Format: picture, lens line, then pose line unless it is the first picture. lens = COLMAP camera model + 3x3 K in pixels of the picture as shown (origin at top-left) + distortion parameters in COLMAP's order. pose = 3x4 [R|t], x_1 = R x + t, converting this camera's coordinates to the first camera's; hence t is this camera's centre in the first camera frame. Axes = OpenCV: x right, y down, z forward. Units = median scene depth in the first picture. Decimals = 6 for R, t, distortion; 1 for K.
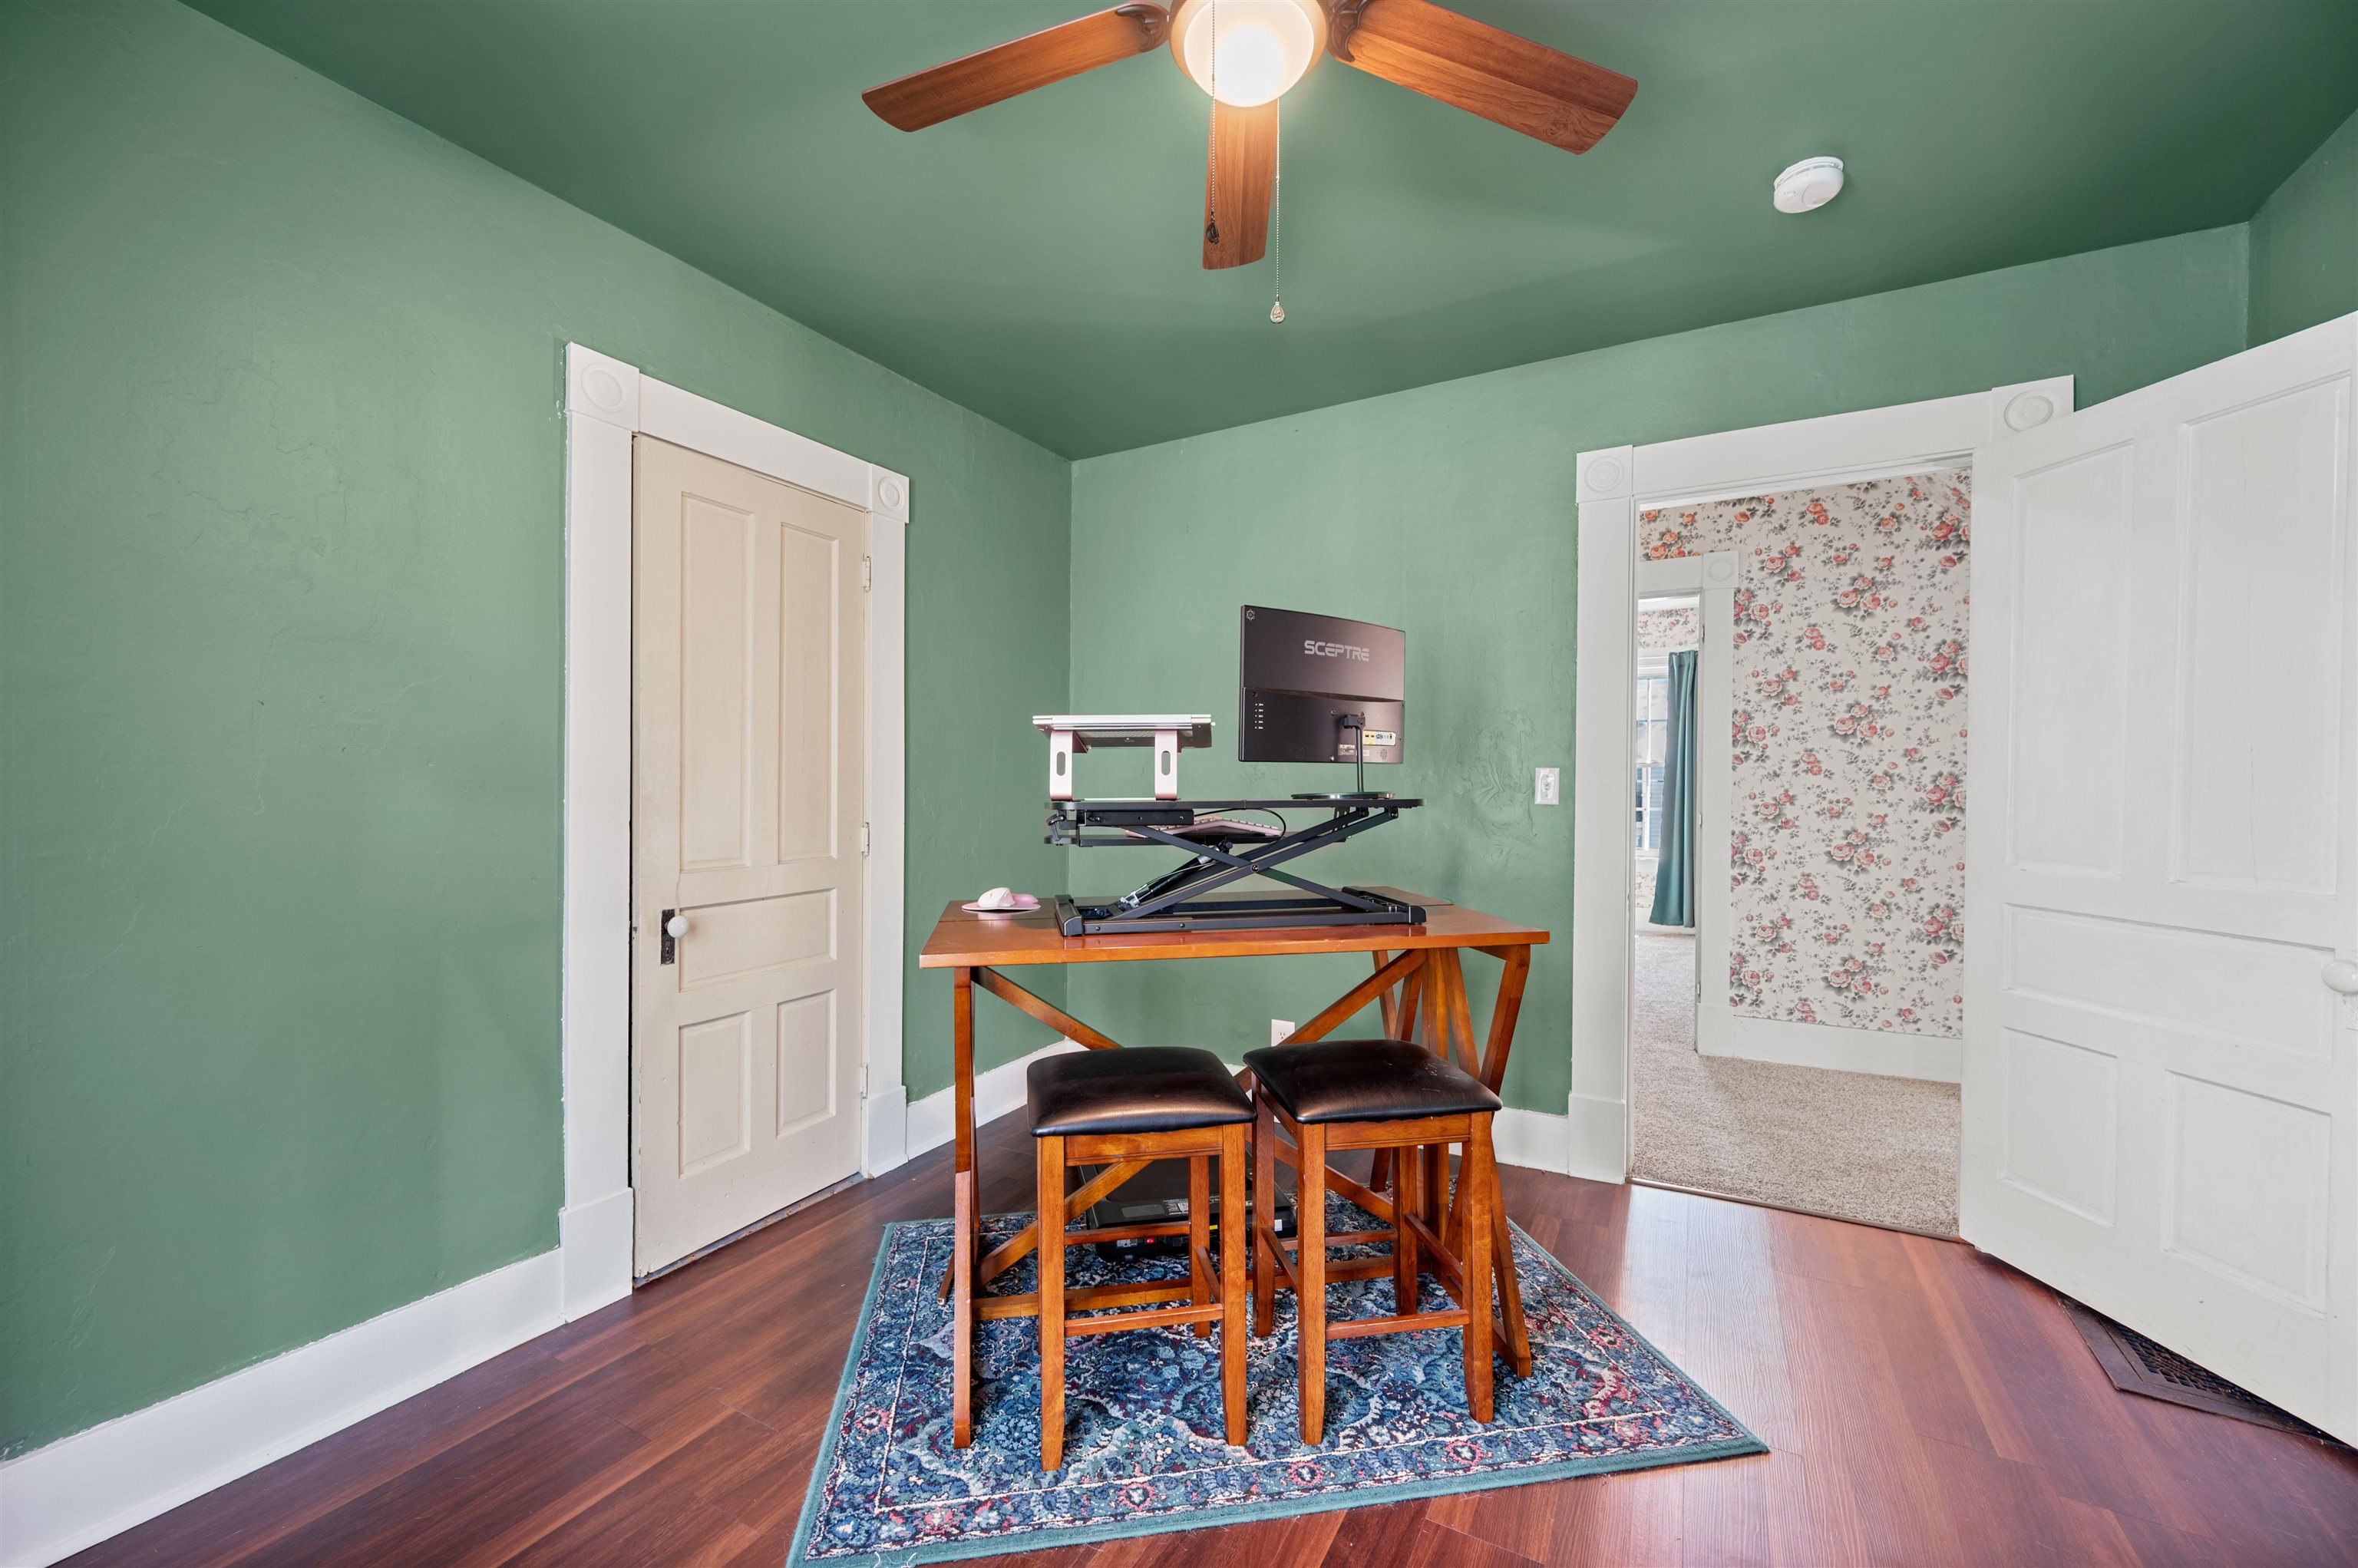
lens RADIAL K [[941.2, 0, 1174.8], [0, 941.2, 779.1], [0, 0, 1]] dist [-0.000905, -0.000321]
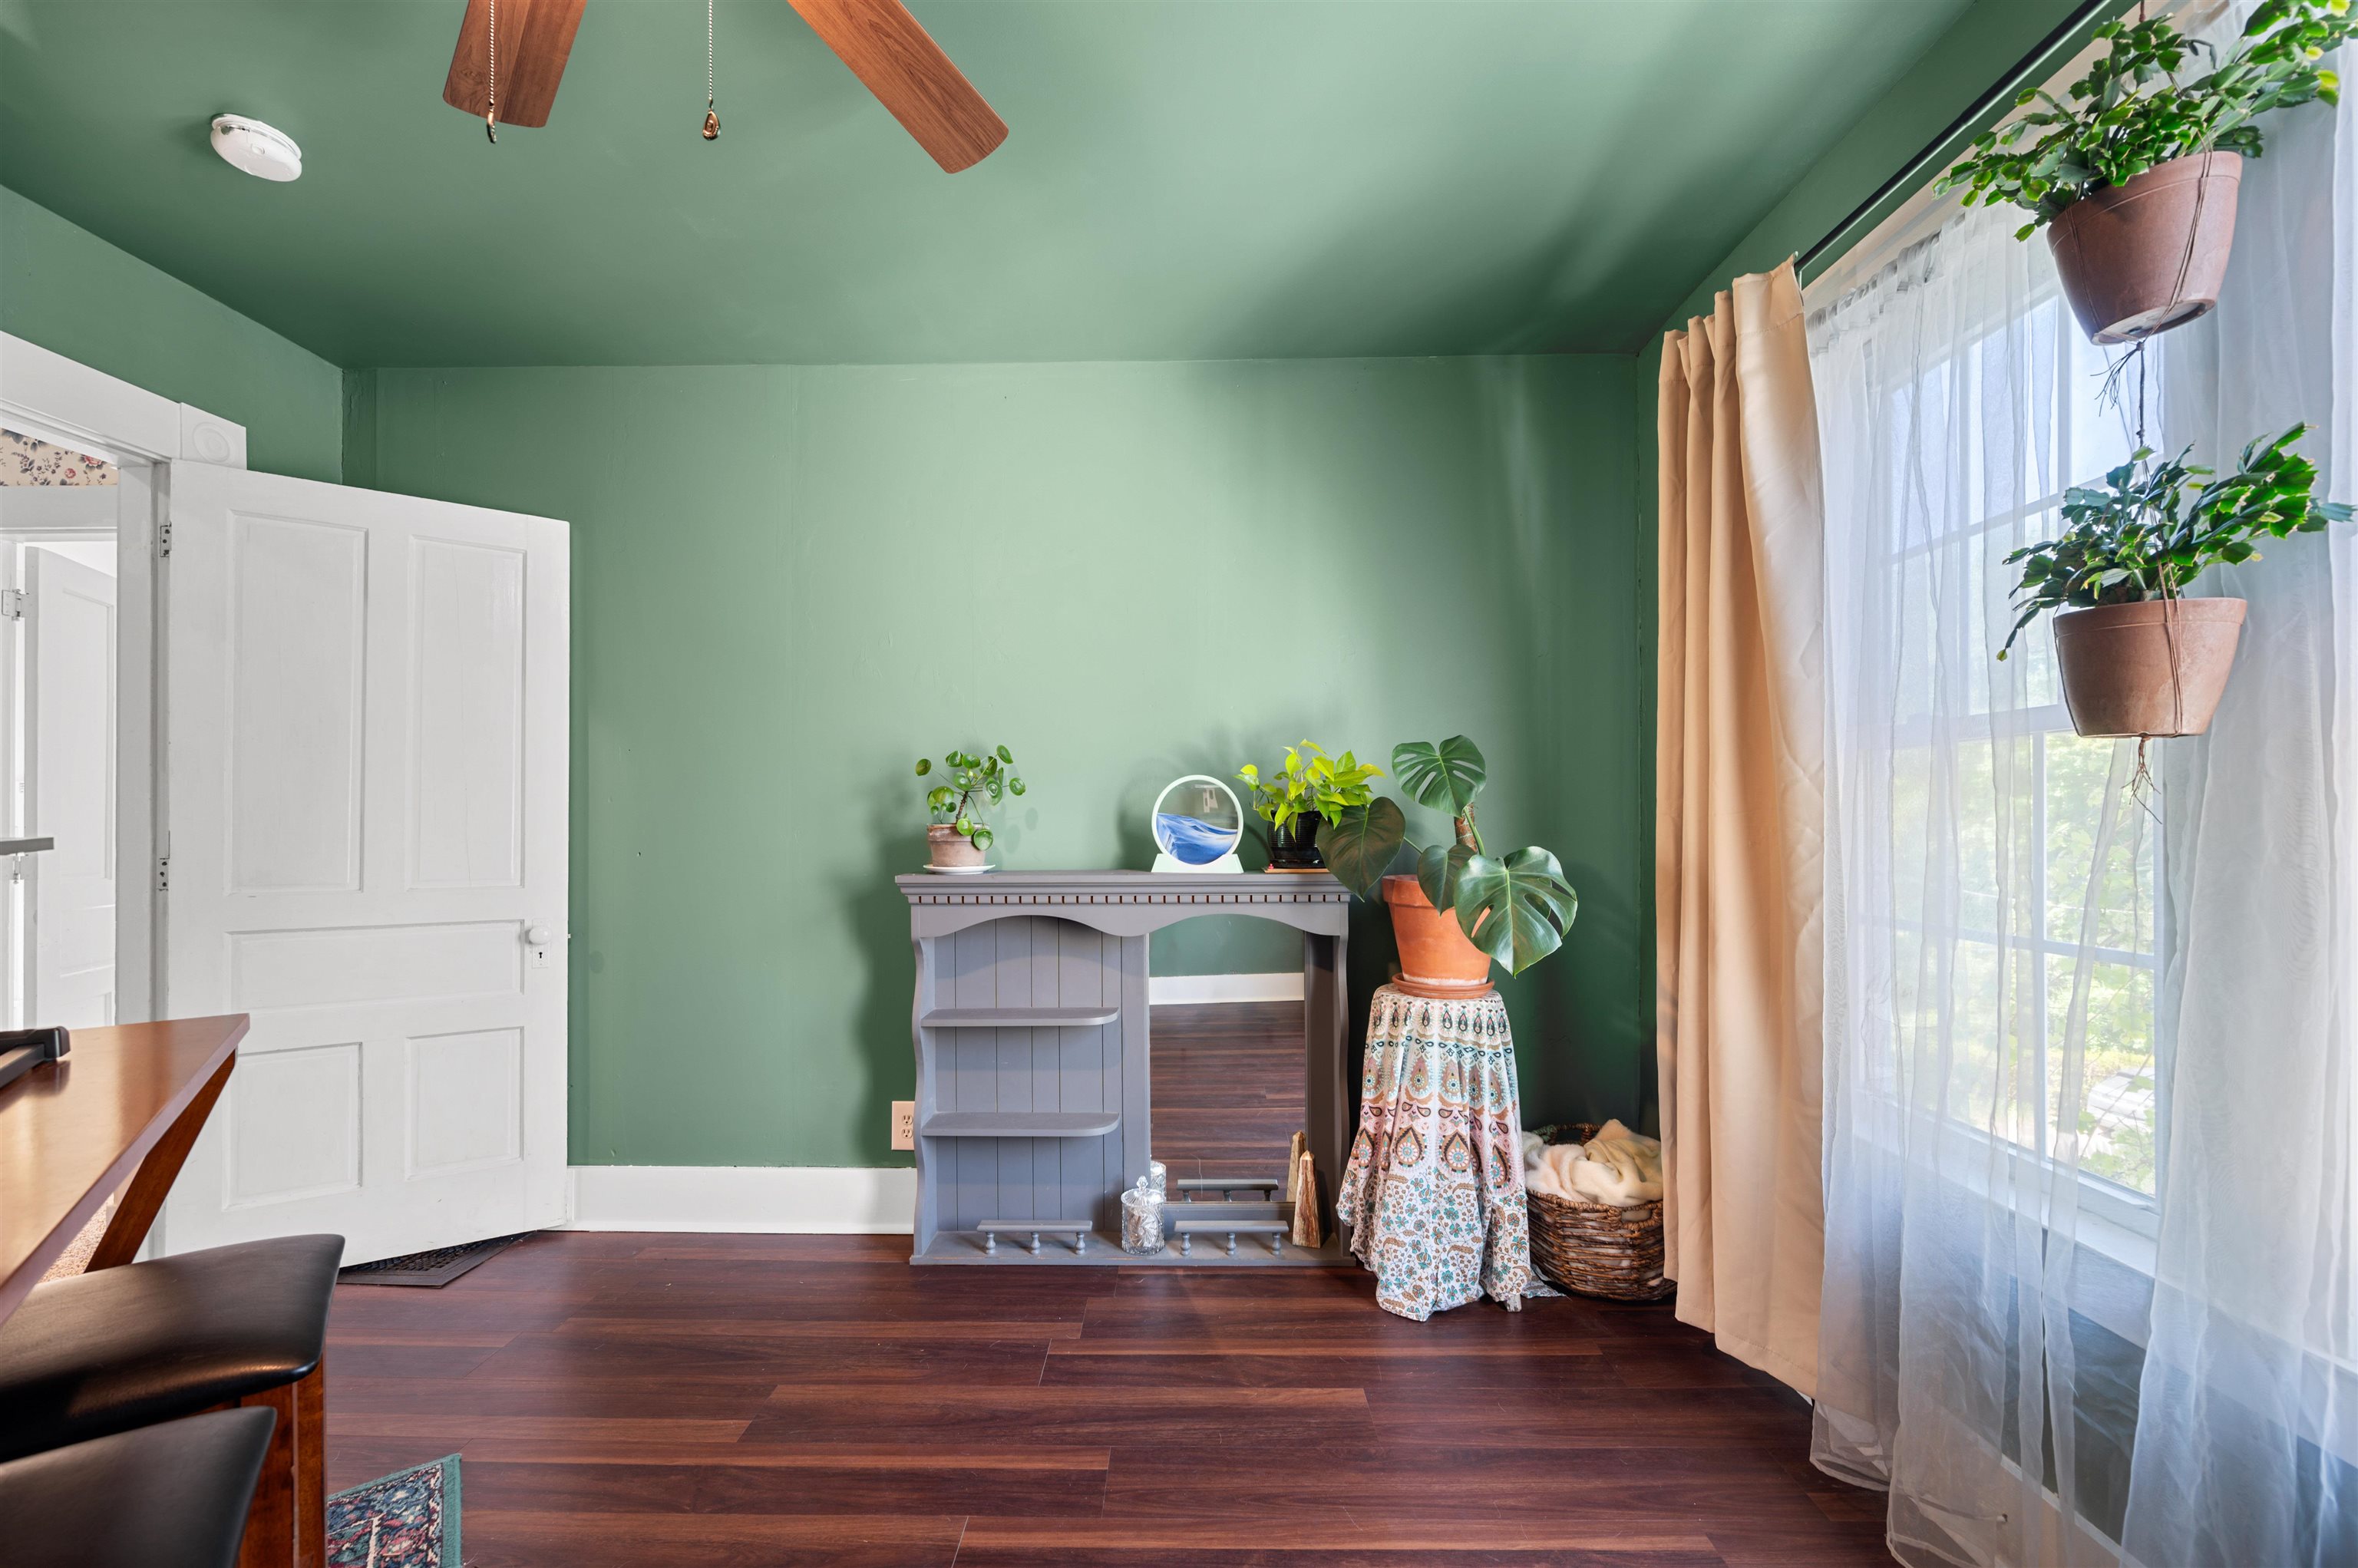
lens RADIAL K [[941.2, 0, 1174.8], [0, 941.2, 779.1], [0, 0, 1]] dist [-0.000905, -0.000321]
pose [[-0.458902, 0.029613, 0.887993, -0.528398], [0.000065, 0.999446, -0.033296, 0.003727], [-0.888487, -0.015222, -0.458649, 0.624418]]
